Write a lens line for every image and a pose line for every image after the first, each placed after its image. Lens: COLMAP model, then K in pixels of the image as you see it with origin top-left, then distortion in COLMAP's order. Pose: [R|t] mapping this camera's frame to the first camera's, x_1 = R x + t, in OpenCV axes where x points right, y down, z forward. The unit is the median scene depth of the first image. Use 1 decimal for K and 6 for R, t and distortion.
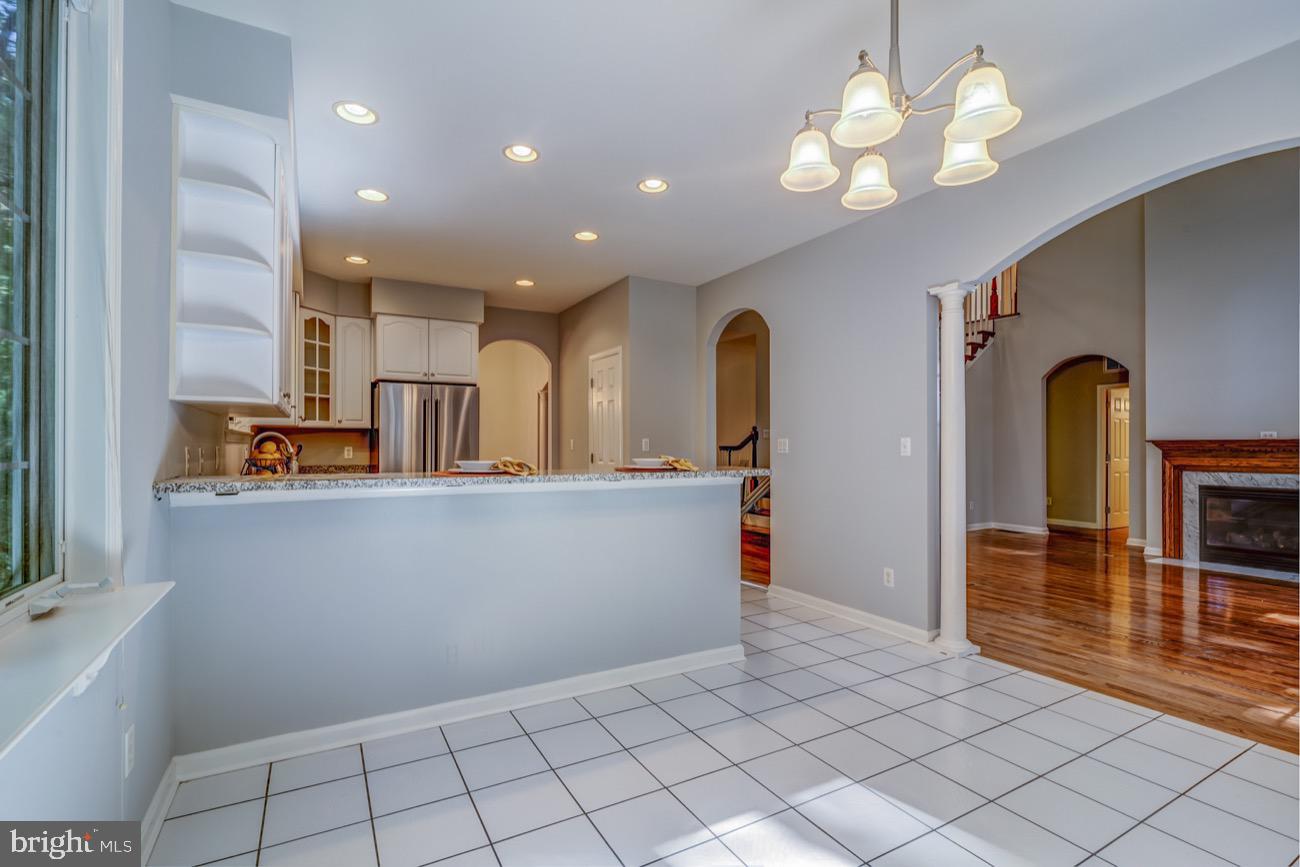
lens RADIAL K [[594.6, 0, 650.1], [0, 594.6, 443.3], [0, 0, 1]] dist [-0.010752, 0.000095]
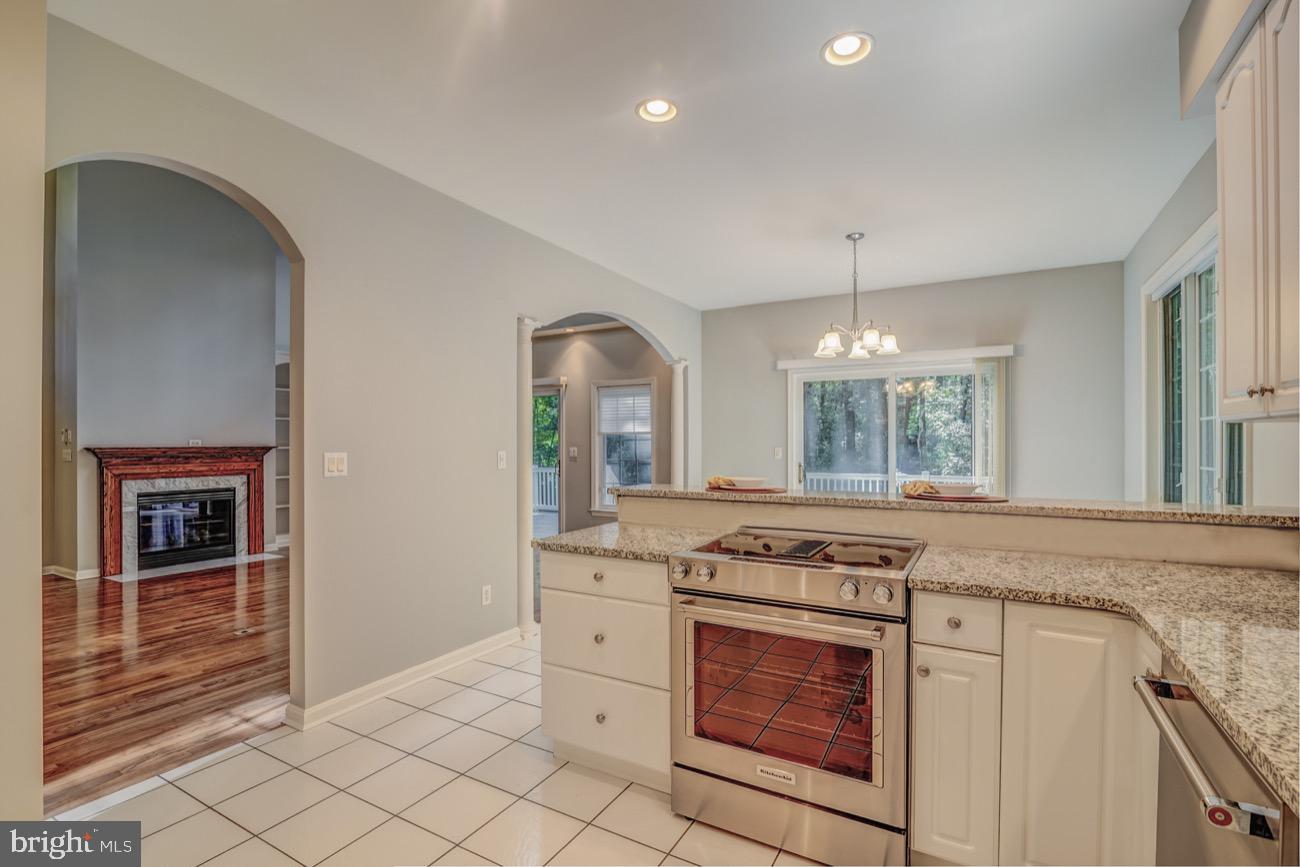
lens RADIAL K [[595.7, 0, 650.4], [0, 595.7, 441.3], [0, 0, 1]] dist [-0.009560, -0.000085]
pose [[-0.517606, 0.003036, 0.855613, -0.378980], [-0.002102, 0.999986, -0.004820, -0.013846], [-0.855616, -0.004294, -0.517593, 0.853190]]
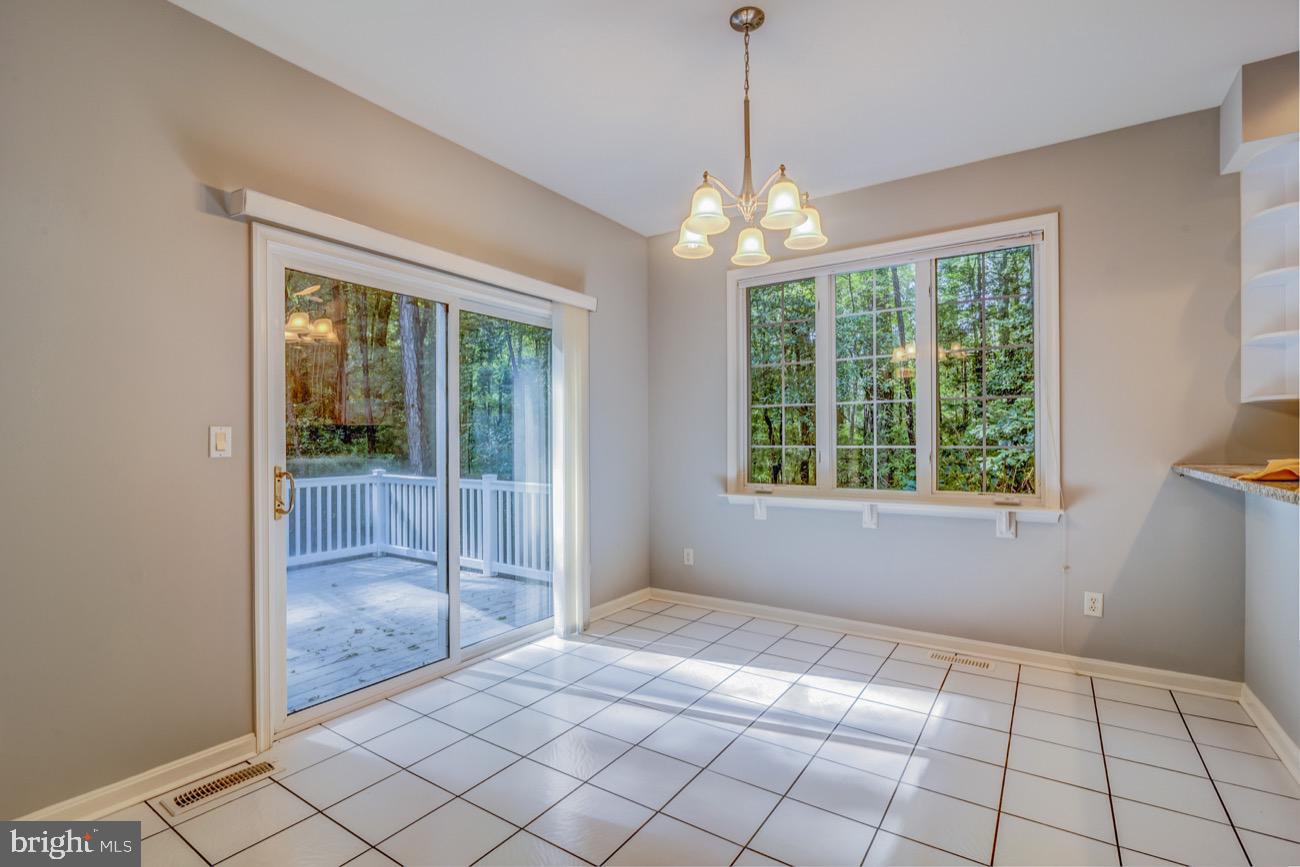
lens RADIAL K [[595.7, 0, 650.4], [0, 595.7, 441.3], [0, 0, 1]] dist [-0.009560, -0.000085]
pose [[-0.892129, 0.000917, -0.451780, 0.337137], [0.002882, 0.999989, -0.003661, 0.003849], [0.451772, -0.004568, -0.892122, 0.576633]]
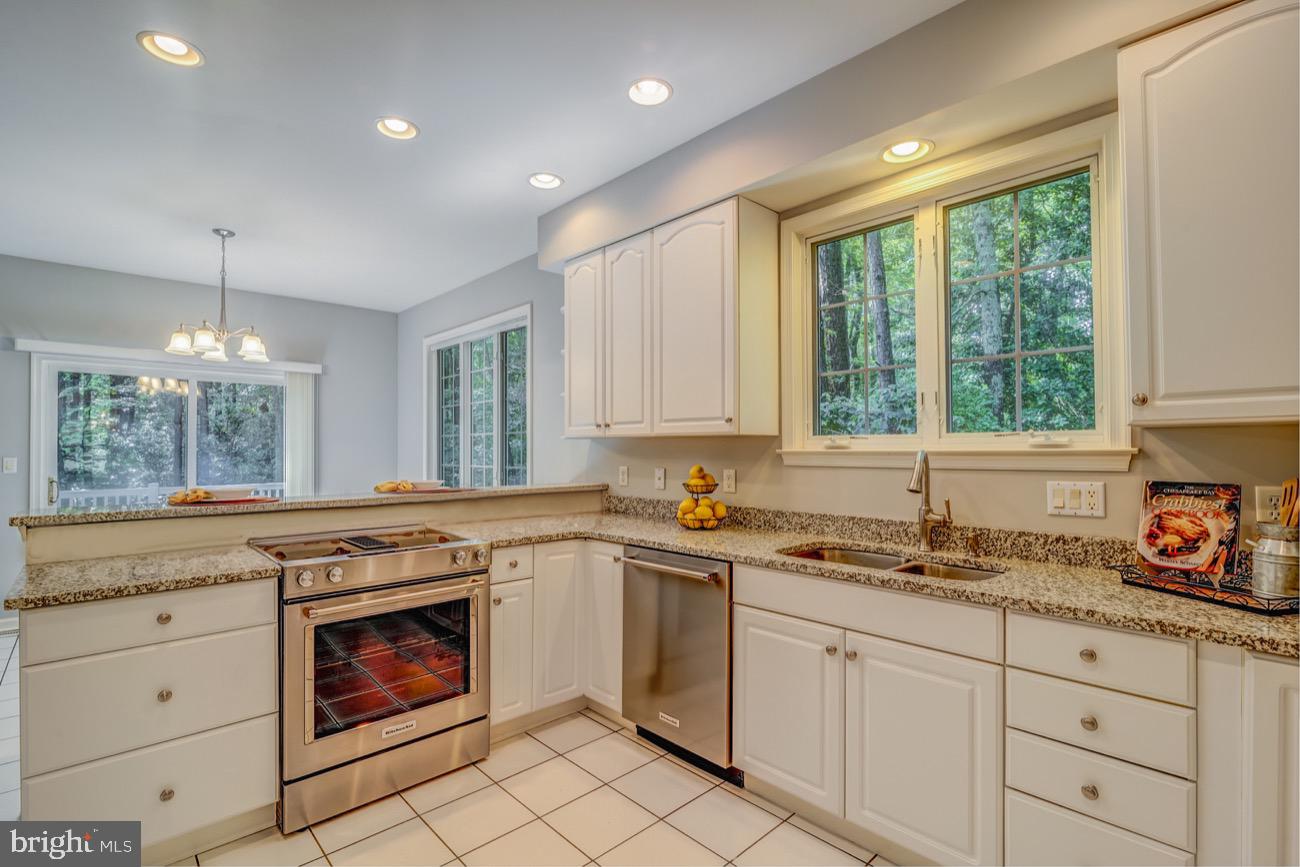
lens RADIAL K [[595.7, 0, 650.4], [0, 595.7, 441.3], [0, 0, 1]] dist [-0.009560, -0.000085]
pose [[-0.968478, -0.001197, -0.249097, -0.196610], [0.003250, 0.999843, -0.017443, -0.013210], [0.249078, -0.017703, -0.968322, 1.046055]]
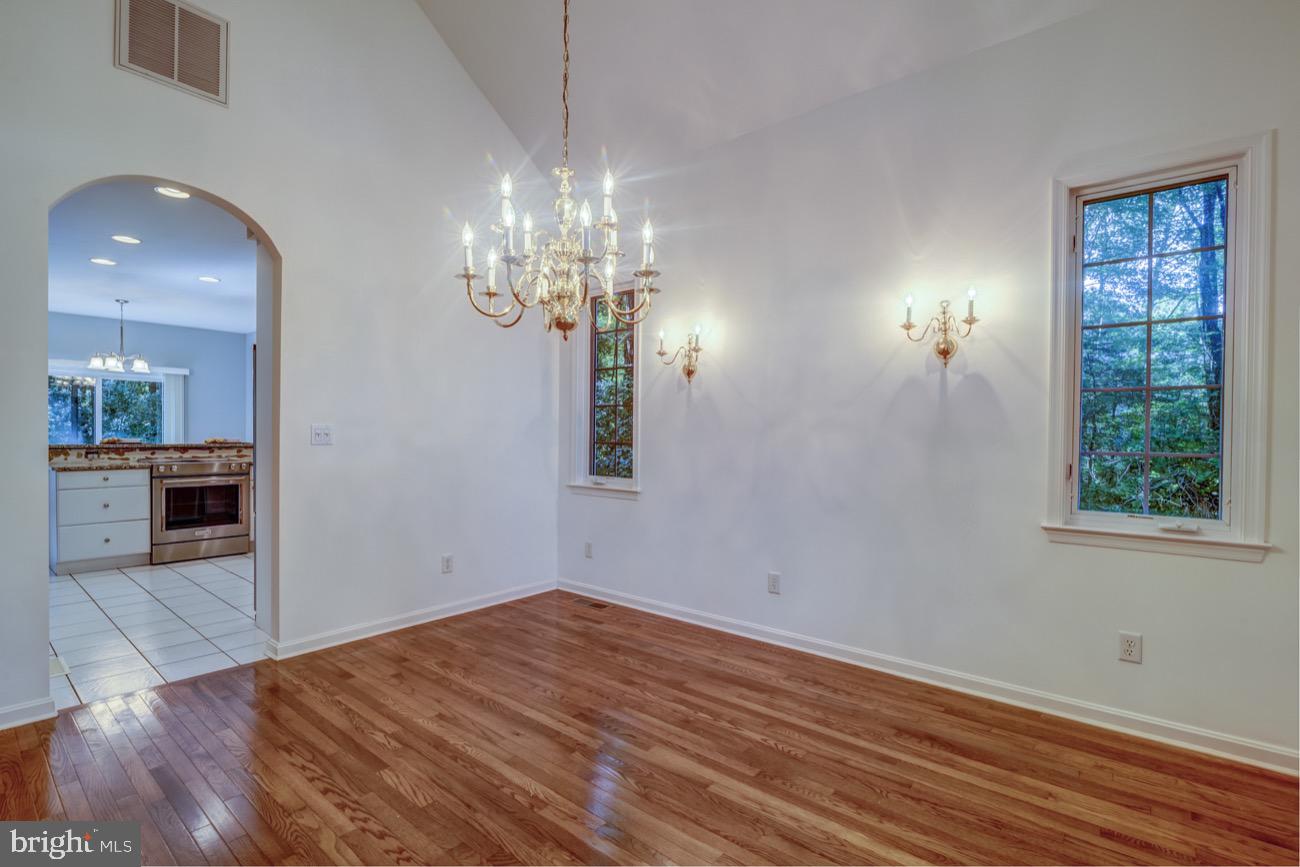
lens RADIAL K [[599.5, 0, 656.6], [0, 599.5, 438.3], [0, 0, 1]] dist [-0.007770, 0.000179]
pose [[-0.931433, -0.004658, -0.363882, -0.472882], [-0.007191, 0.999958, 0.005605, 0.001161], [0.363841, 0.007838, -0.931428, 1.817793]]
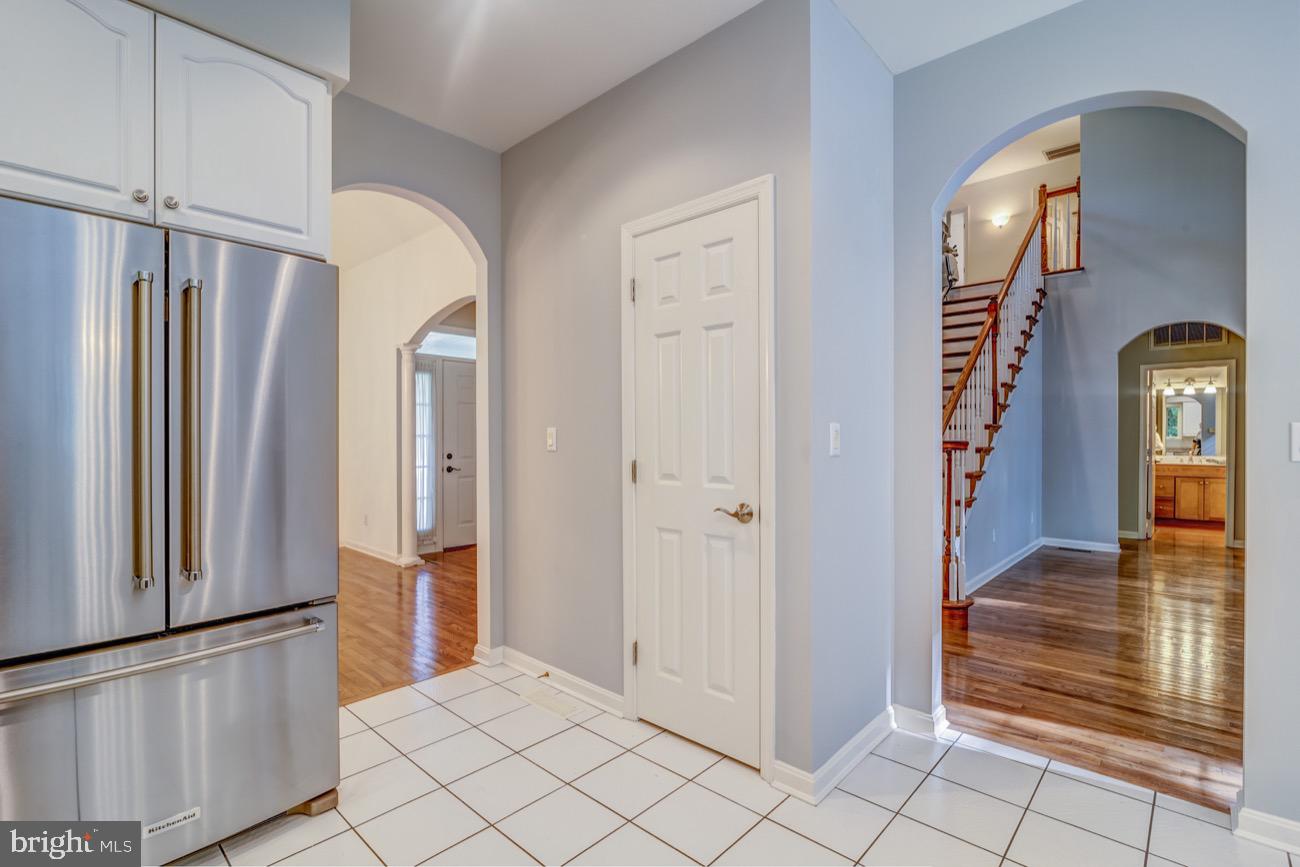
lens RADIAL K [[595.7, 0, 650.4], [0, 595.7, 441.3], [0, 0, 1]] dist [-0.009560, -0.000085]
pose [[0.951638, -0.003230, 0.307205, -0.229257], [0.000715, 0.999965, 0.008299, 0.000472], [-0.307221, -0.007678, 0.951607, 0.643724]]
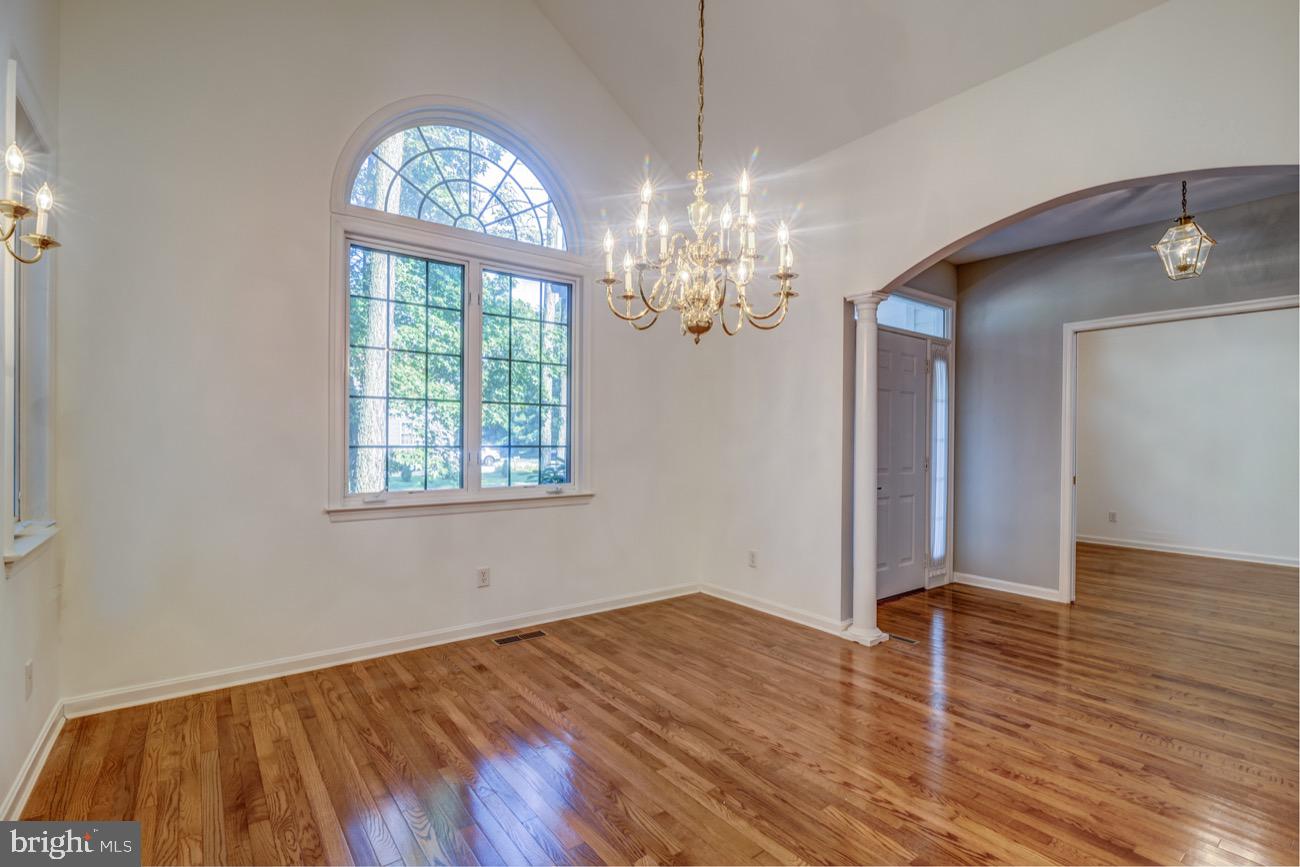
lens RADIAL K [[595.7, 0, 650.4], [0, 595.7, 441.3], [0, 0, 1]] dist [-0.009560, -0.000085]
pose [[0.990467, 0.006695, 0.137586, -0.626000], [-0.007367, 0.999963, 0.004376, 0.002439], [-0.137551, -0.005347, 0.990480, 1.123798]]
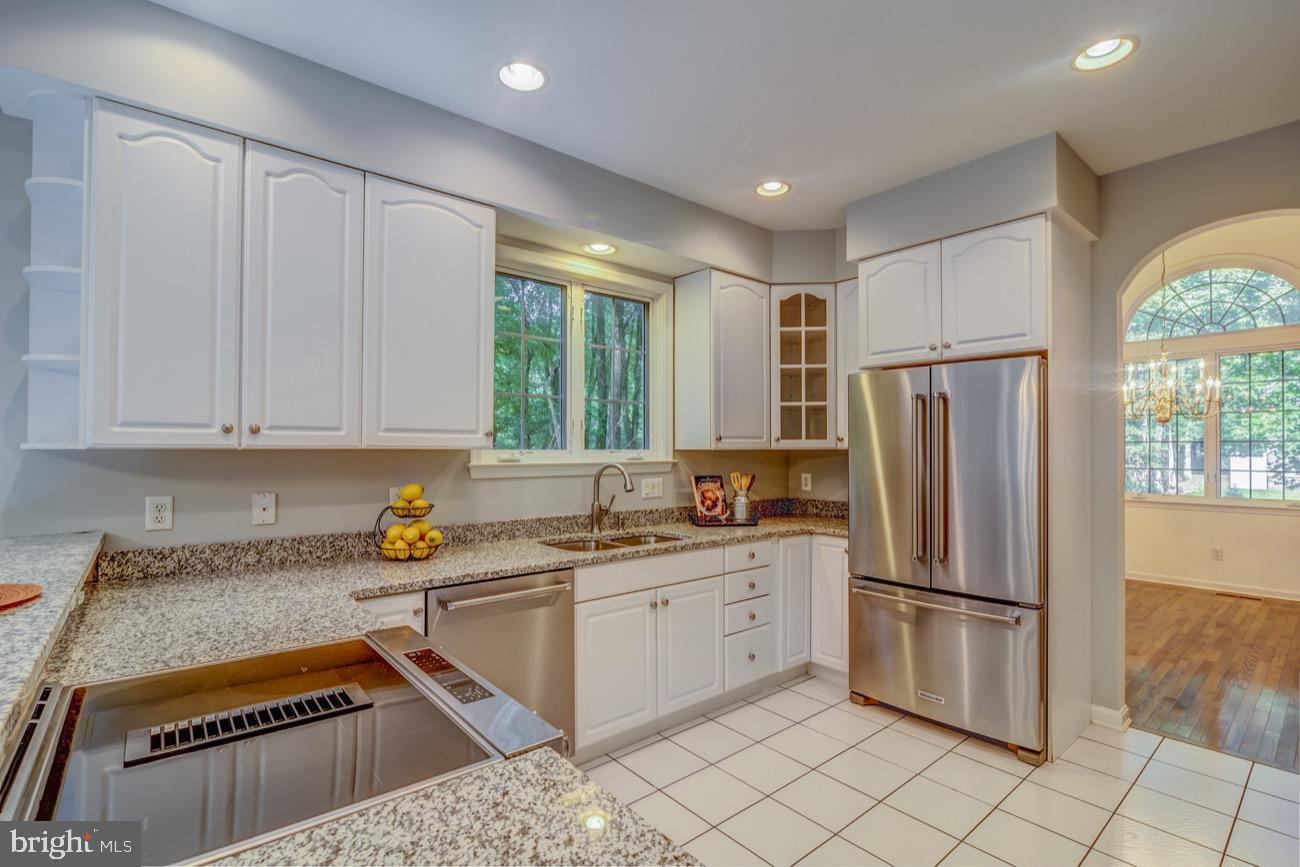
lens RADIAL K [[594.6, 0, 650.1], [0, 594.6, 443.3], [0, 0, 1]] dist [-0.010752, 0.000095]
pose [[0.184821, -0.006830, -0.982748, 0.091313], [0.000897, 0.999977, -0.006781, -0.027836], [0.982772, 0.000371, 0.184823, 0.651717]]
